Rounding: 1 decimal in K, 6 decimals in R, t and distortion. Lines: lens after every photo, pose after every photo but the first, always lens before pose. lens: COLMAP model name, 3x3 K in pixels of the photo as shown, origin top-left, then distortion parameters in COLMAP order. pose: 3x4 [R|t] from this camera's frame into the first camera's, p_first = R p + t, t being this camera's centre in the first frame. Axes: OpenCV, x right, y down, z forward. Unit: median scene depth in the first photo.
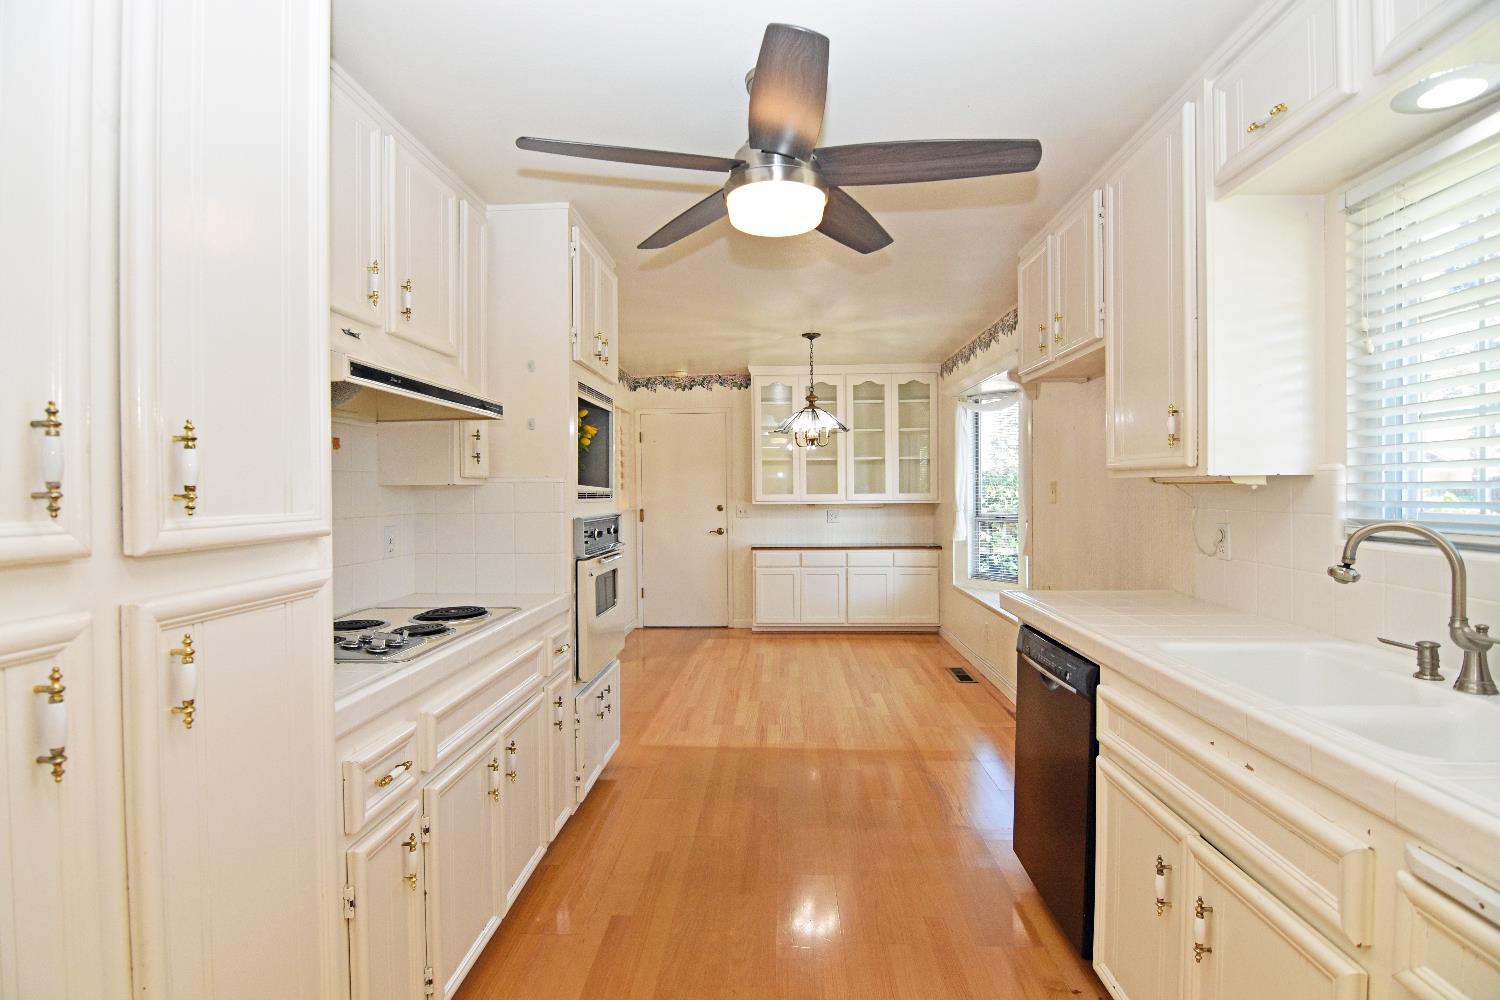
lens RADIAL K [[727.2, 0, 745.5], [0, 727.2, 494.6], [0, 0, 1]] dist [0.000964, -0.000134]
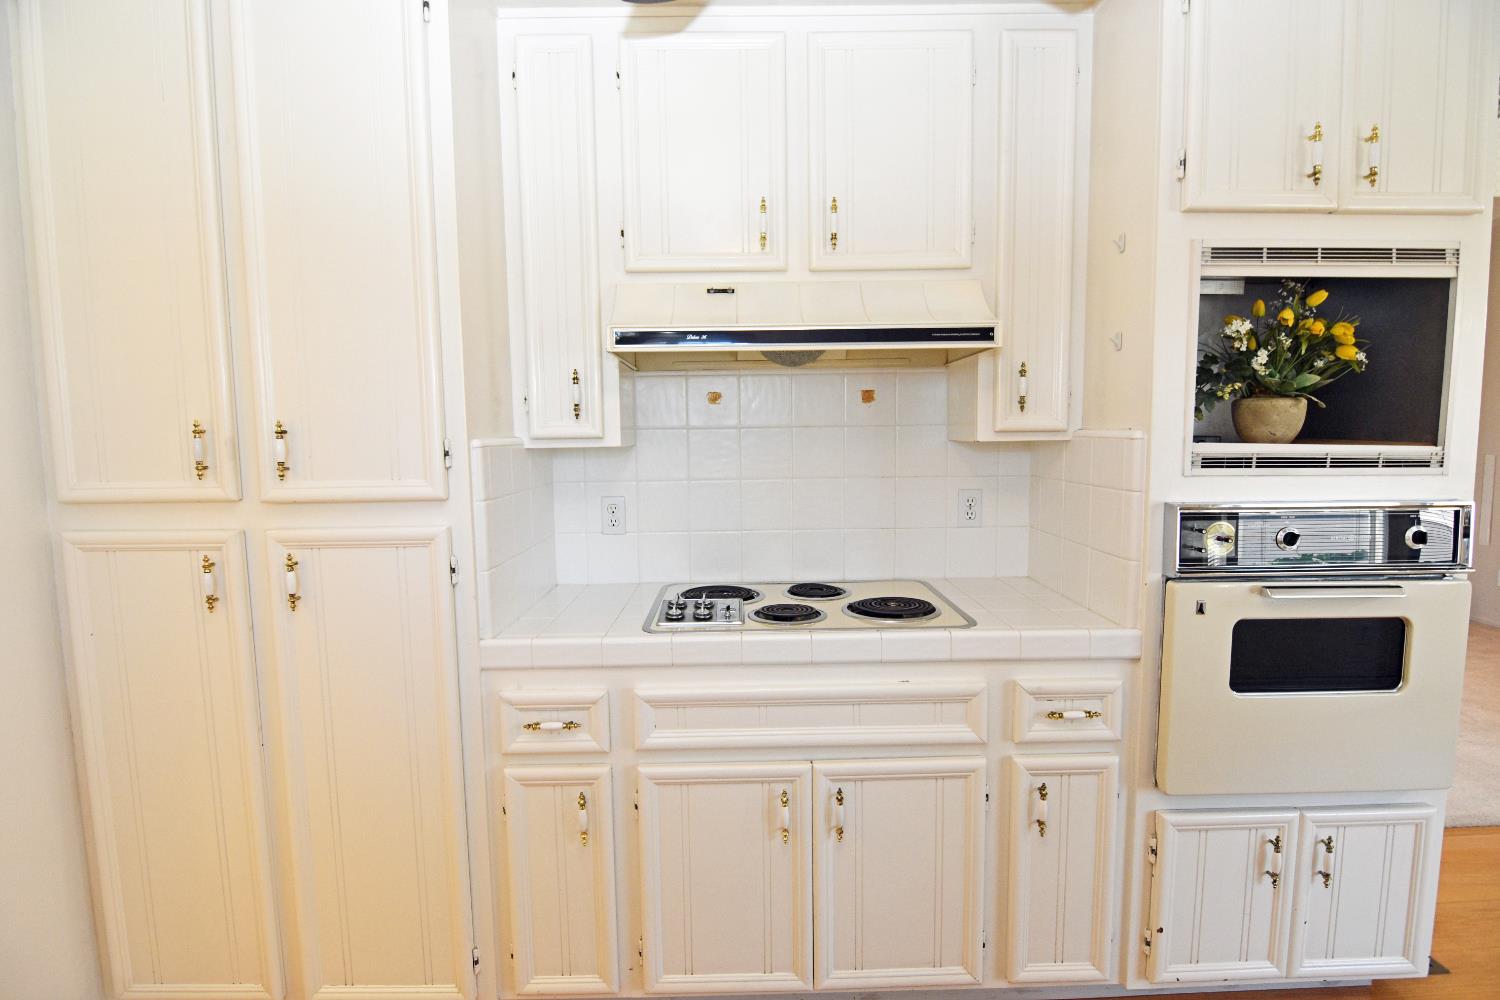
lens RADIAL K [[727.2, 0, 745.5], [0, 727.2, 494.6], [0, 0, 1]] dist [0.000964, -0.000134]
pose [[0.069865, 0.099783, -0.992553, 0.367336], [0.004413, 0.994944, 0.100334, -0.039811], [0.997547, -0.011390, 0.069072, 0.793034]]
